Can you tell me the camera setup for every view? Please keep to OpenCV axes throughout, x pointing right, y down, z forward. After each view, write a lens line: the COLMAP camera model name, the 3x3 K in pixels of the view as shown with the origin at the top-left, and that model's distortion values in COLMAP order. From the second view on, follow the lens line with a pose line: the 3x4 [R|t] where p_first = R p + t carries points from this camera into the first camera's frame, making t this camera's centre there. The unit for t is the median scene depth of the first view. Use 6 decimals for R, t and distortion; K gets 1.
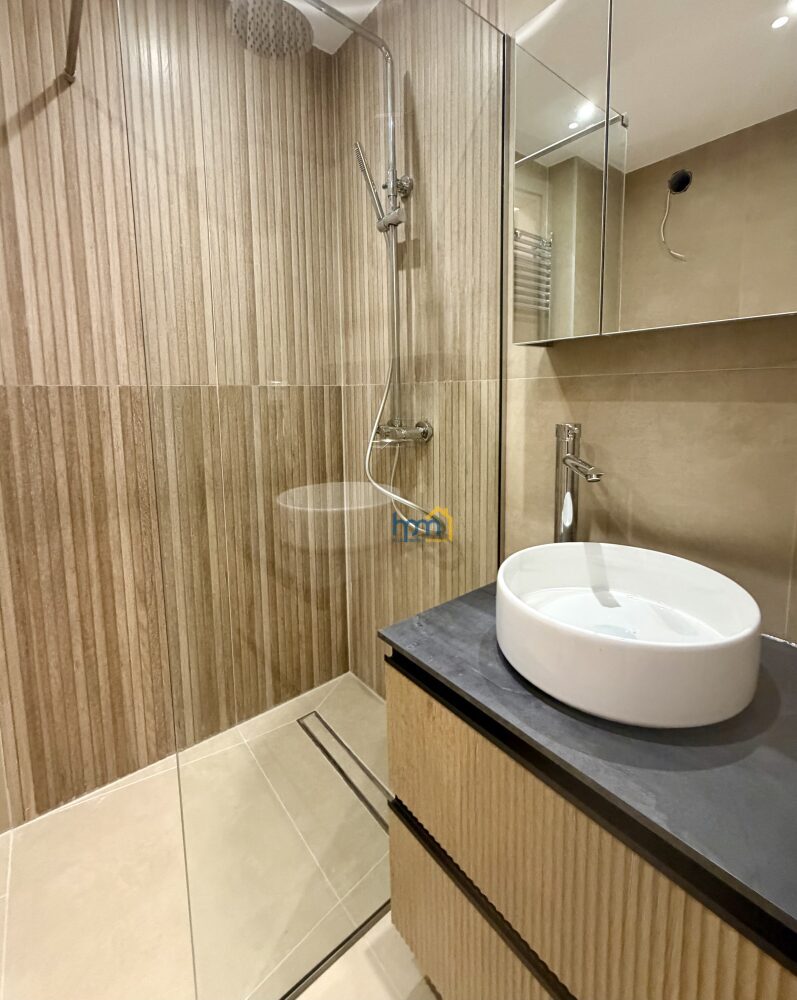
lens RADIAL K [[448.7, 0, 410.5], [0, 448.7, 440.8], [0, 0, 1]] dist [0.000214, -0.000309]
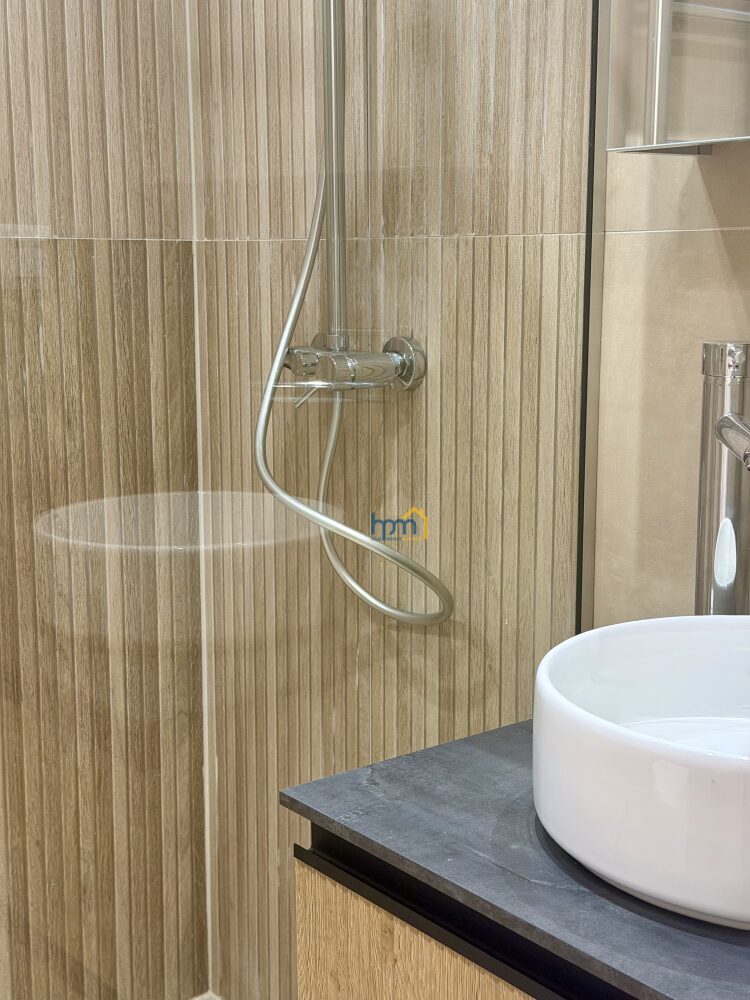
lens RADIAL K [[1395.5, 0, 376.8], [0, 1395.5, 501.0], [0, 0, 1]] dist [0.135211, 0.000961]
pose [[0.999838, 0.012254, -0.013177, 0.024540], [-0.011338, 0.997654, 0.067511, 0.017948], [0.013973, -0.067350, 0.997632, -0.245563]]
